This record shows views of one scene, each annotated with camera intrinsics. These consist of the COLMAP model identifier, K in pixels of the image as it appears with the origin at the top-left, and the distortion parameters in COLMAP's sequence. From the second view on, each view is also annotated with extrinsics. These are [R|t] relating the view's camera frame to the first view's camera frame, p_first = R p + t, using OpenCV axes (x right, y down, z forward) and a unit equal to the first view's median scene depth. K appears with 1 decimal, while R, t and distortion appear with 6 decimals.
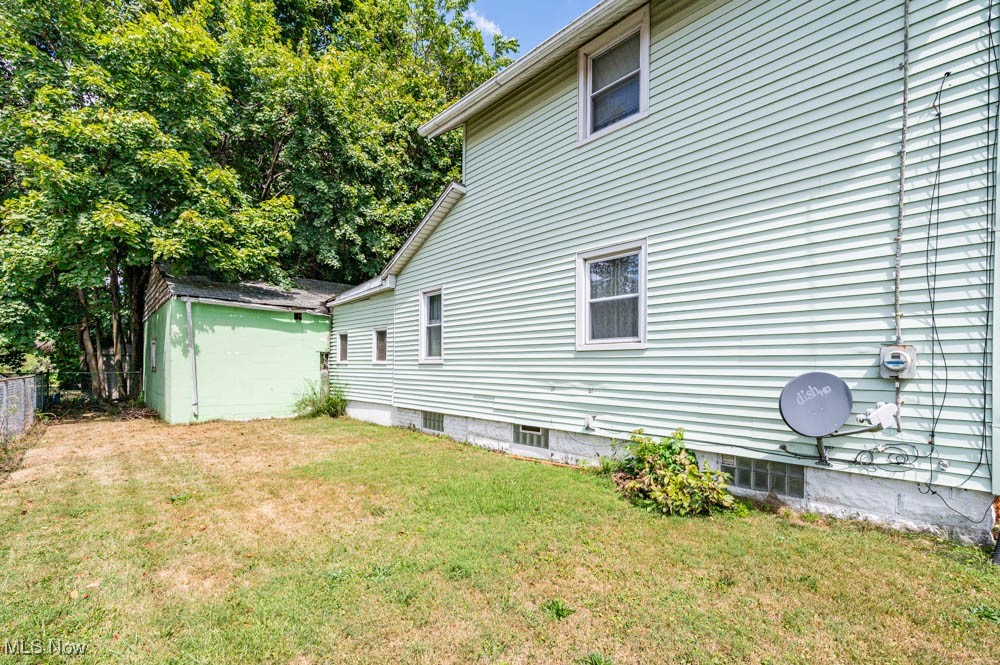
lens RADIAL K [[411.3, 0, 499.4], [0, 411.3, 362.0], [0, 0, 1]] dist [-0.002127, 0.000128]
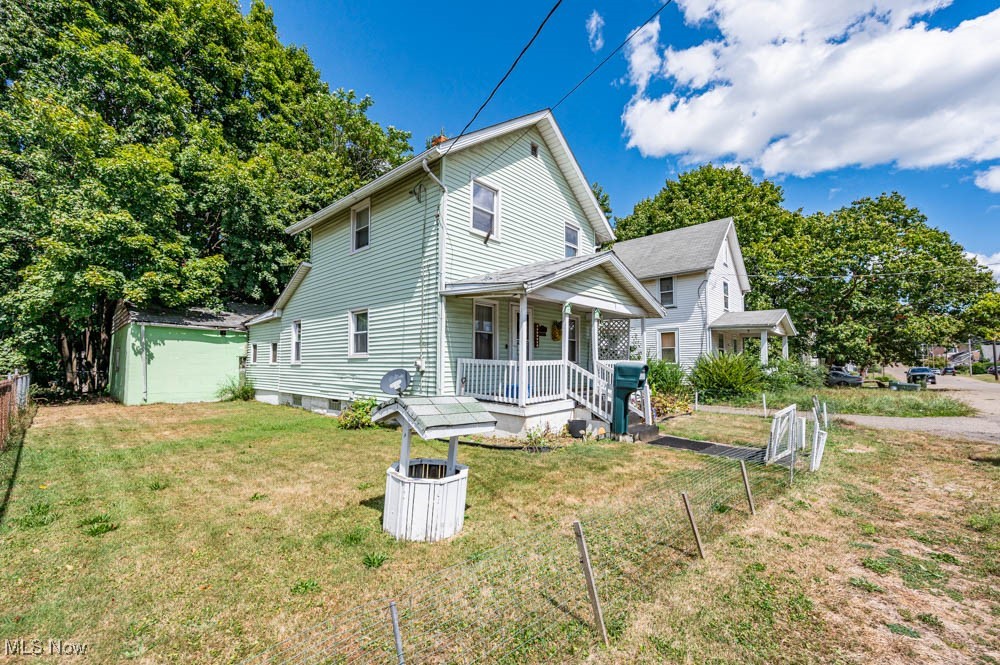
lens RADIAL K [[394.3, 0, 500.0], [0, 394.3, 332.5], [0, 0, 1]] dist [0.001830, 0.000033]
pose [[0.998074, 0.000865, 0.062028, 0.444081], [0.003462, 0.997568, -0.069615, -0.009507], [-0.061938, 0.069695, 0.995644, -0.510611]]
